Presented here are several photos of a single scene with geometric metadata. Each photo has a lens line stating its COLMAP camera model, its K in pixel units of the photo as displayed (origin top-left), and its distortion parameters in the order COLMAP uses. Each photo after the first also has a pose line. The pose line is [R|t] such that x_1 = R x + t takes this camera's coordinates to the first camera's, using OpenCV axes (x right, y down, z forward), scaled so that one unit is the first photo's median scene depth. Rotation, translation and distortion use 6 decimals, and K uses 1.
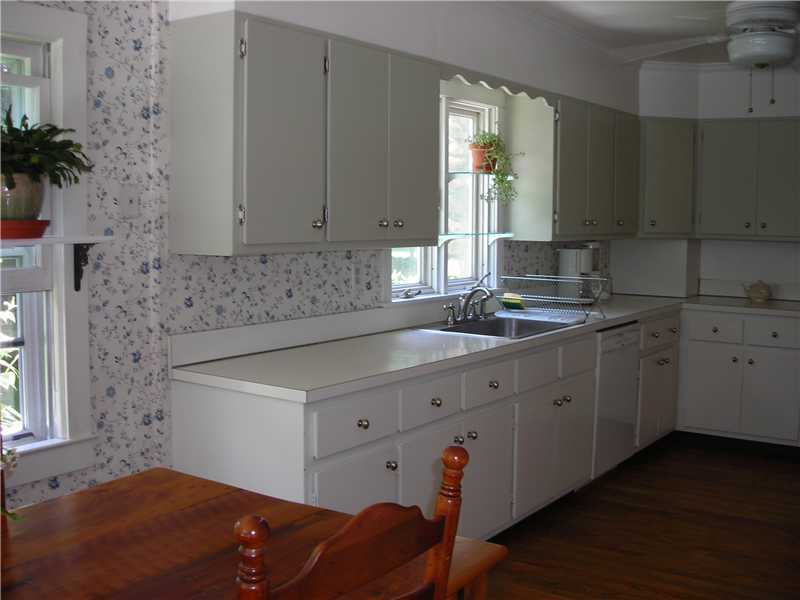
lens RADIAL K [[902.5, 0, 400.0], [0, 902.5, 300.0], [0, 0, 1]] dist [-0.408355, 0.001517]
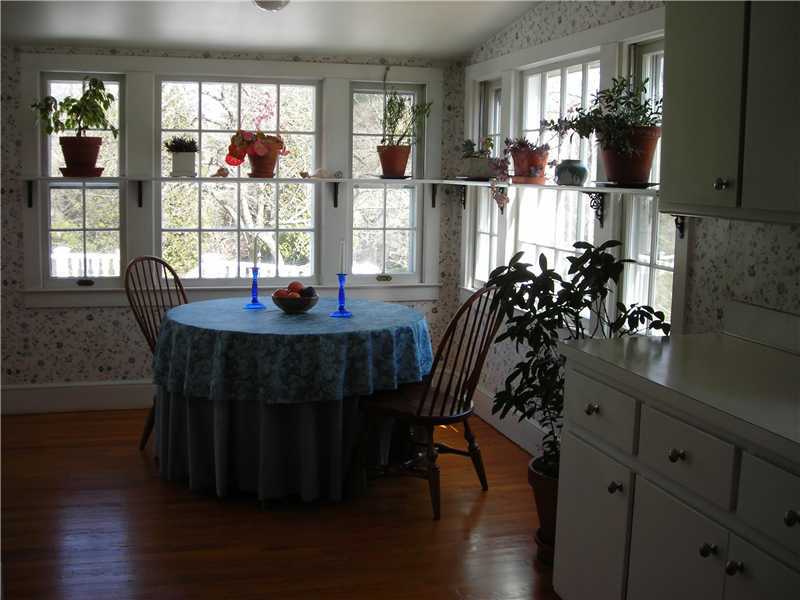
lens RADIAL K [[902.5, 0, 400.0], [0, 902.5, 300.0], [0, 0, 1]] dist [-0.408355, 0.001517]
pose [[-0.625753, 0.075198, -0.776388, 0.657437], [-0.100941, 0.979166, 0.176196, -0.082197], [0.773462, 0.188625, -0.605126, 1.220091]]
